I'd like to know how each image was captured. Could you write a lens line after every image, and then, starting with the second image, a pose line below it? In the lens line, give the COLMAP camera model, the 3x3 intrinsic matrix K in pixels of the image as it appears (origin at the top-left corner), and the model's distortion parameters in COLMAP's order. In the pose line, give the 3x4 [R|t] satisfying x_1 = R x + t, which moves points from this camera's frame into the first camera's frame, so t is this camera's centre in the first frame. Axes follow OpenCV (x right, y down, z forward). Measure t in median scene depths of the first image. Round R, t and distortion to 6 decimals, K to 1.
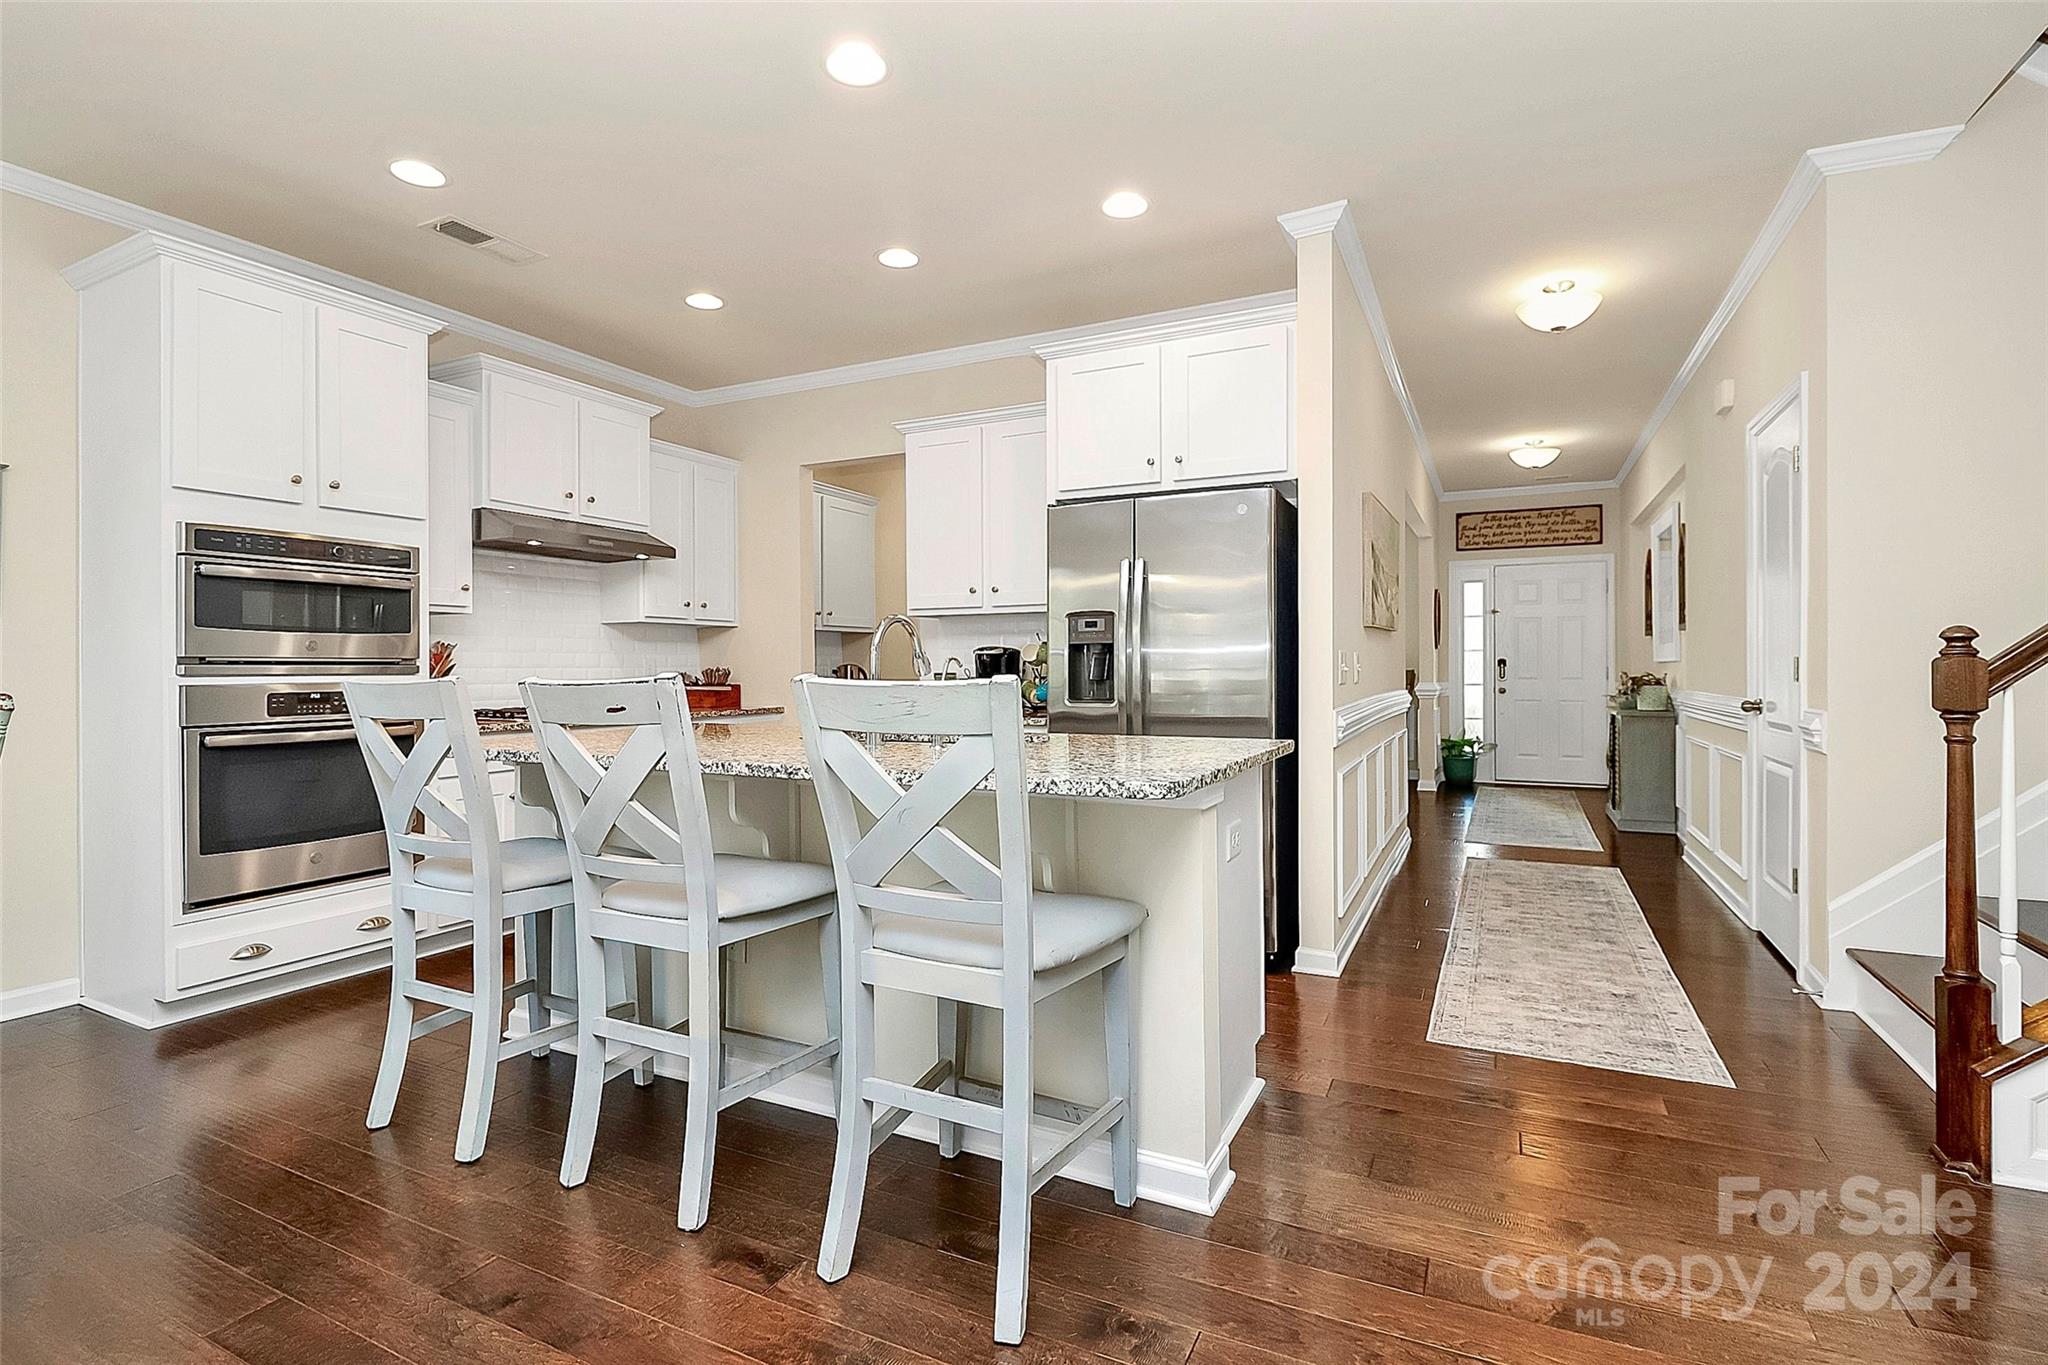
lens RADIAL K [[966.1, 0, 1019.2], [0, 966.1, 665.8], [0, 0, 1]] dist [0.003293, -0.010148]
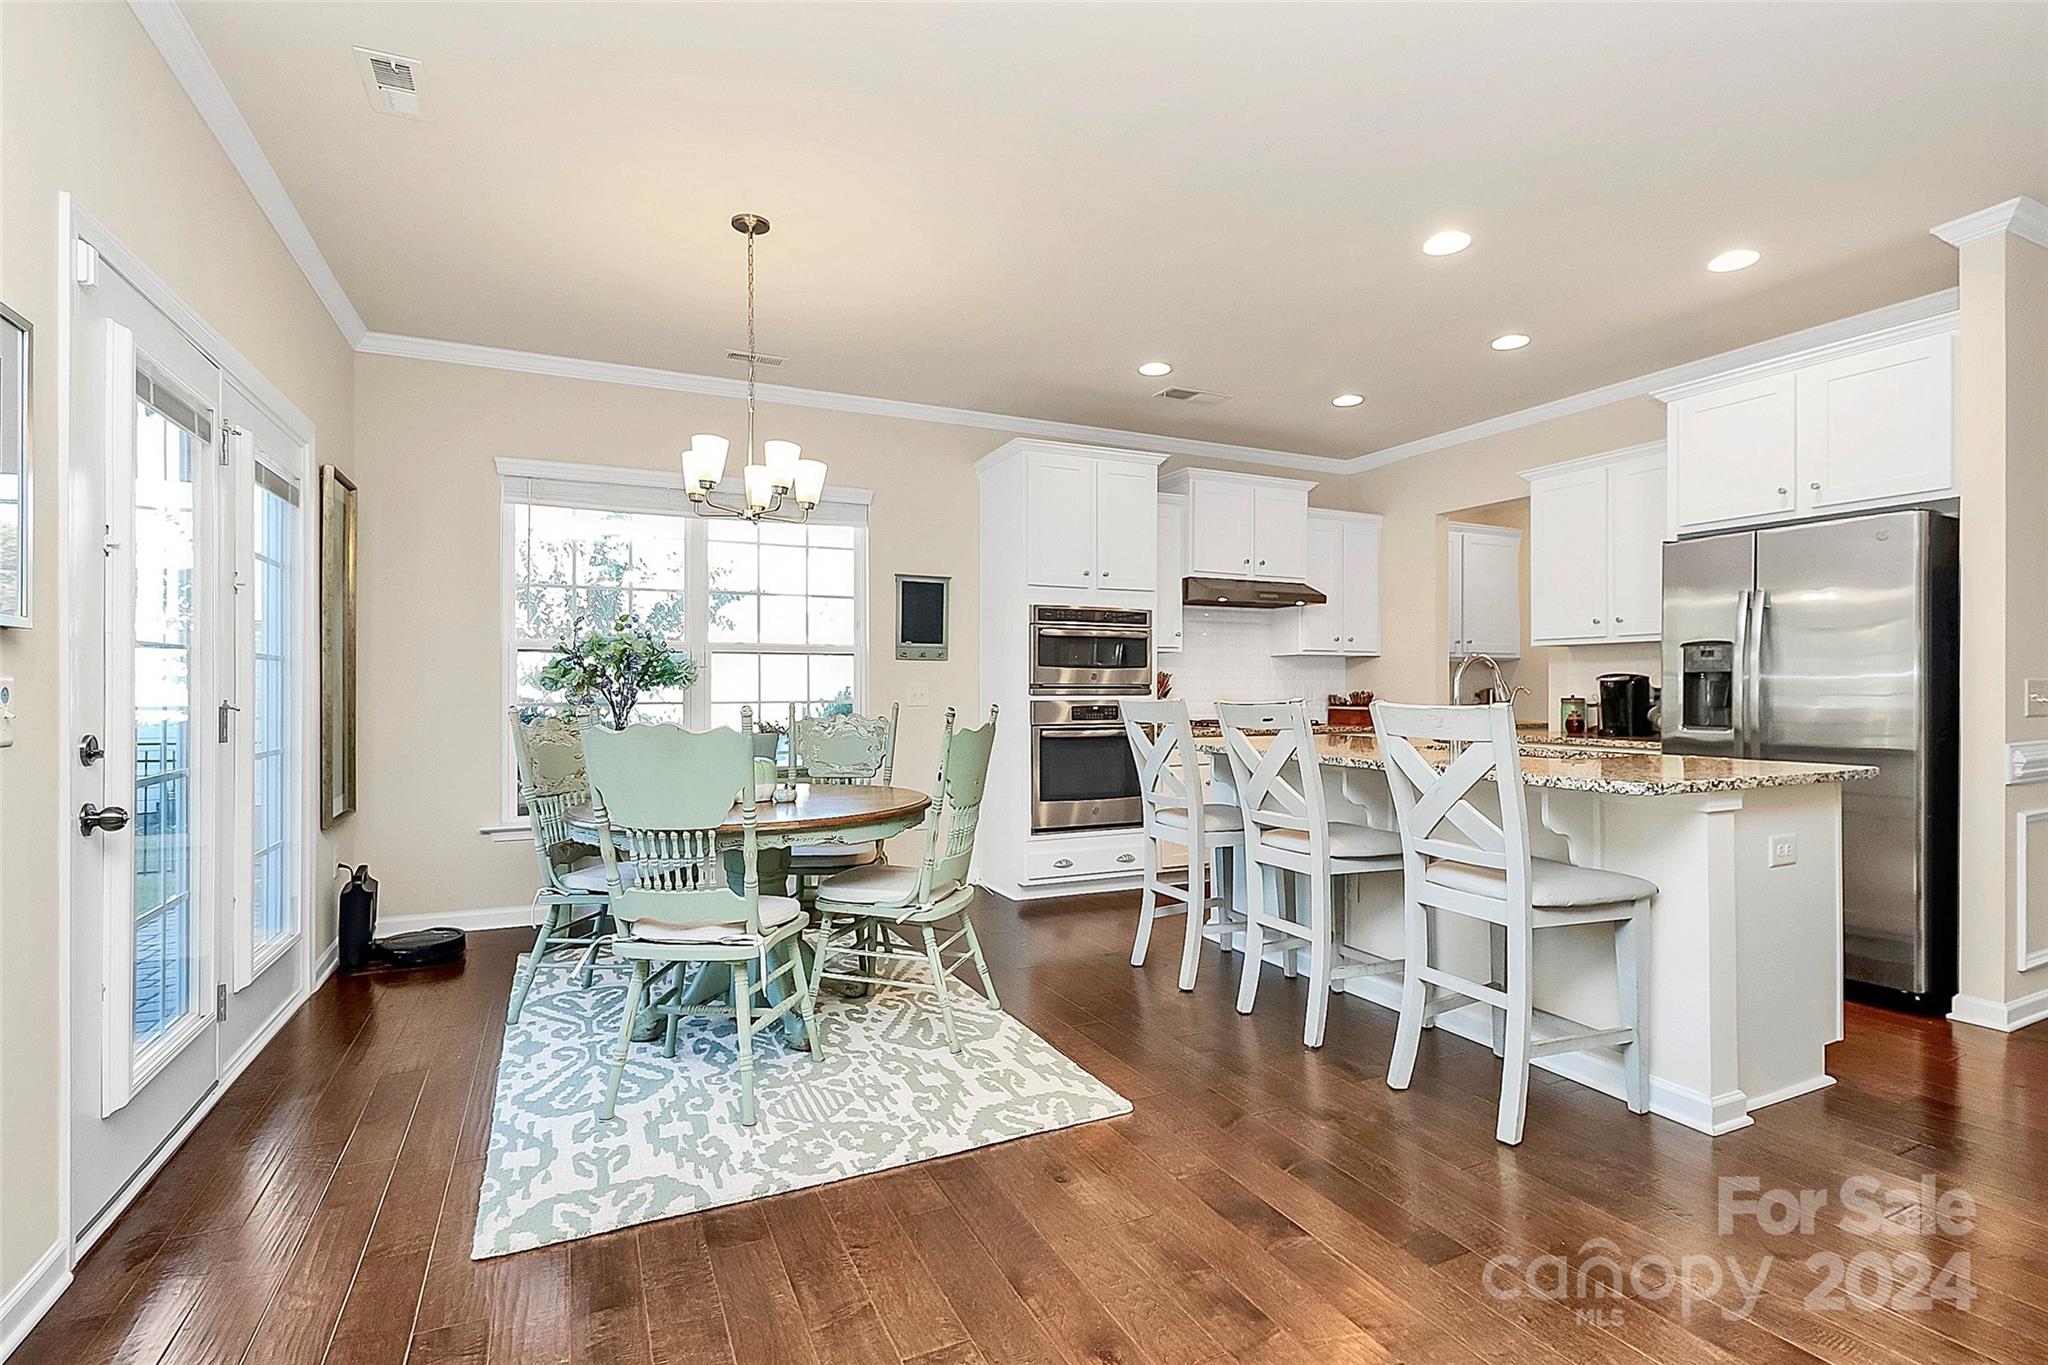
lens RADIAL K [[966.1, 0, 1030.1], [0, 966.1, 686.5], [0, 0, 1]] dist [0.003293, -0.010148]
pose [[0.790208, 0.005236, -0.612816, 0.139795], [-0.004371, 0.999986, 0.002909, -0.007723], [0.612823, 0.000380, 0.790220, -0.285465]]
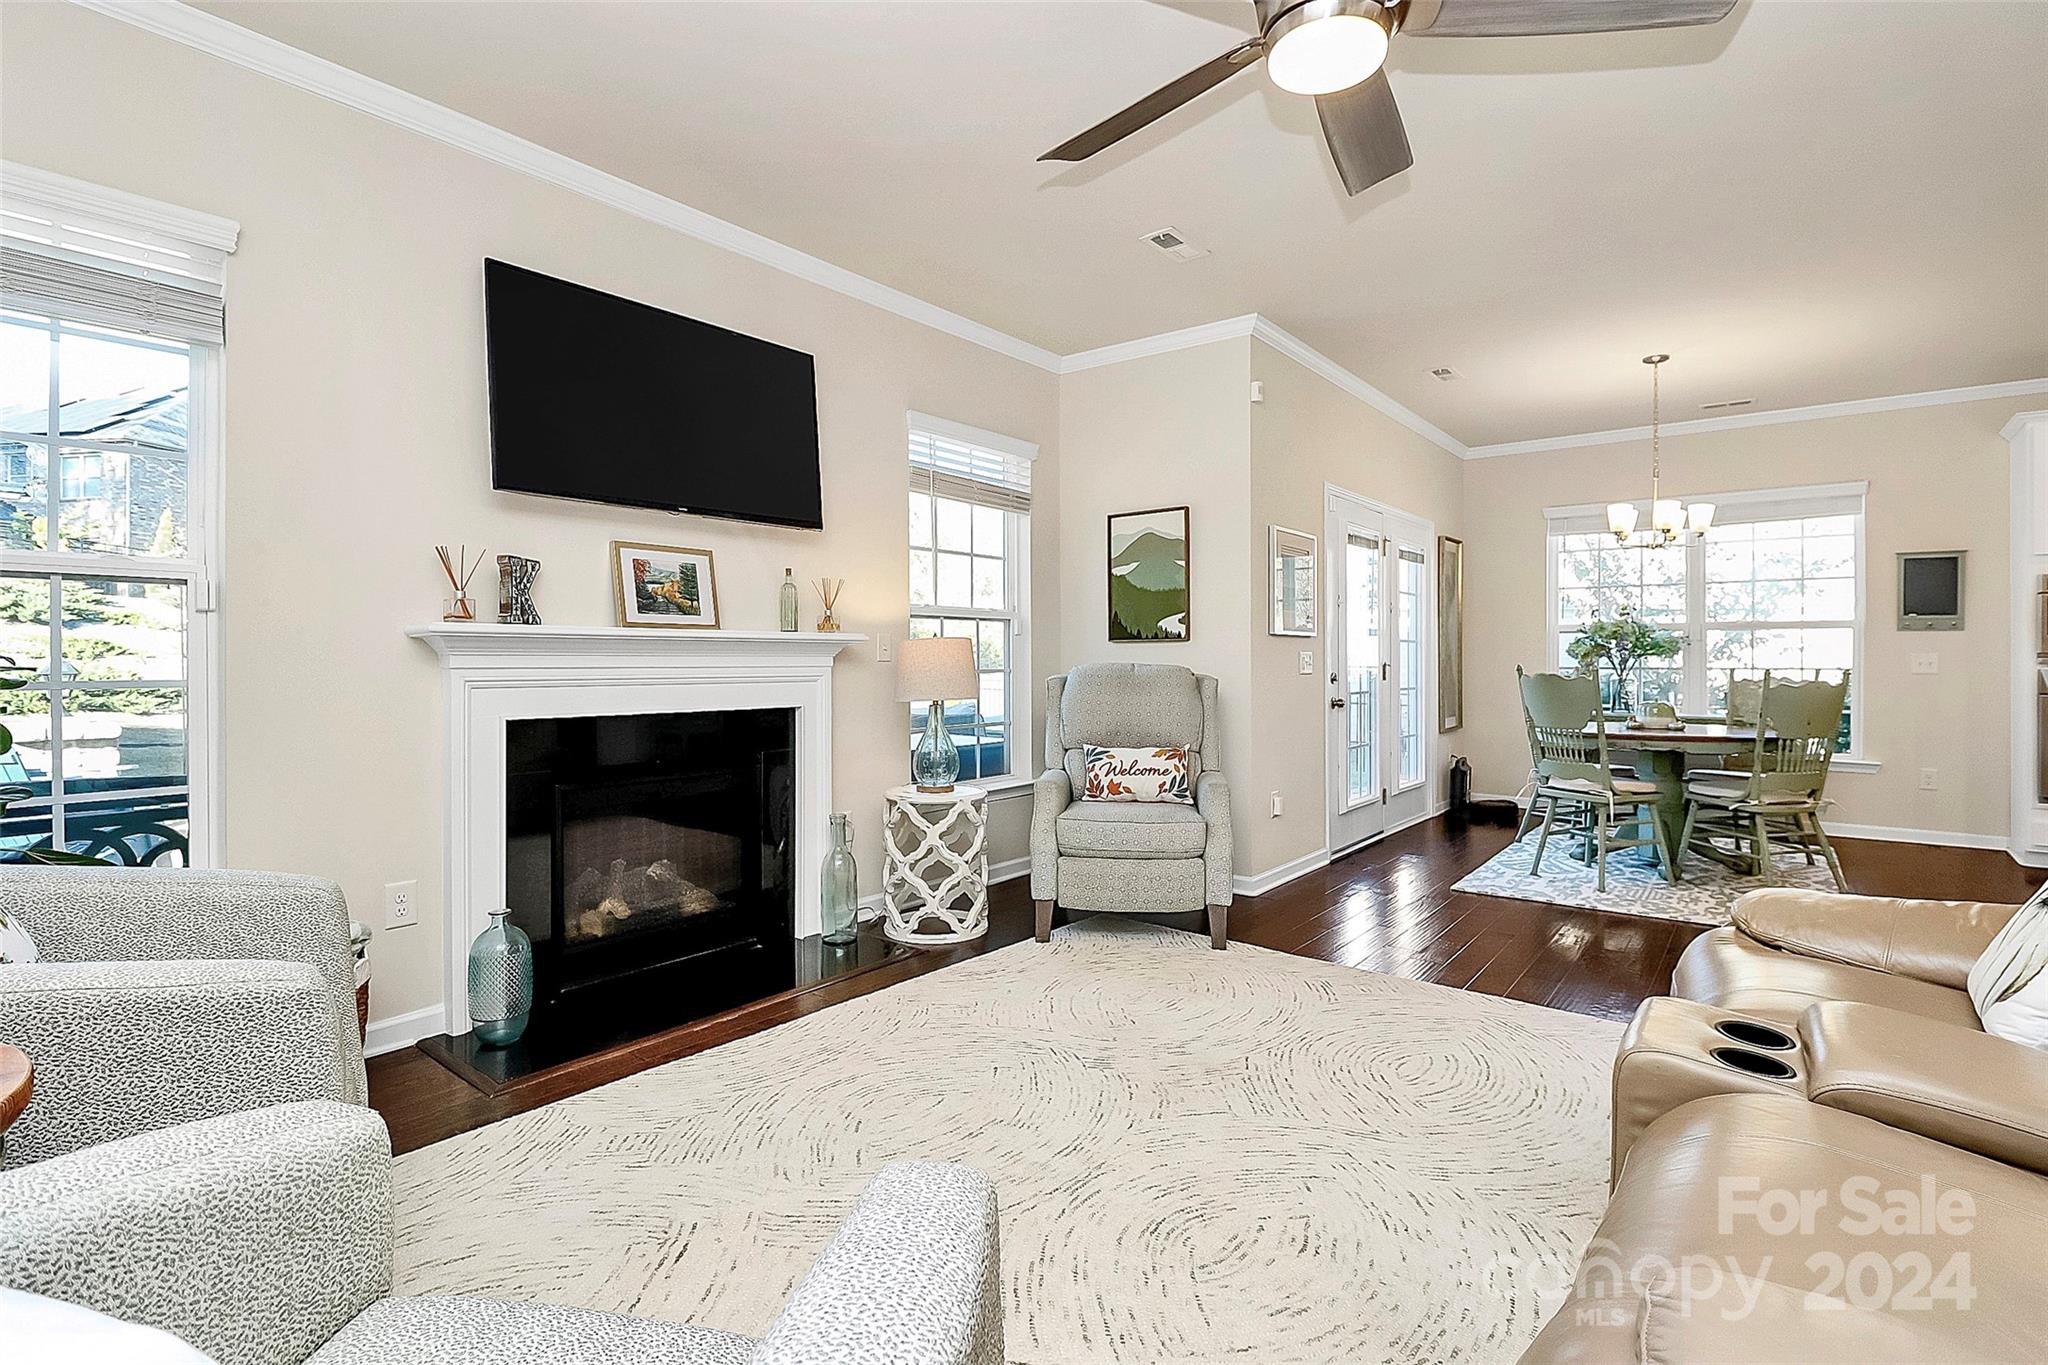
lens RADIAL K [[966.1, 0, 1025.9], [0, 966.1, 663.3], [0, 0, 1]] dist [0.003293, -0.010148]
pose [[-0.205426, 0.011000, -0.978611, 0.971577], [-0.000098, 0.999937, 0.011260, -0.007592], [0.978673, 0.002408, -0.205412, -0.345717]]
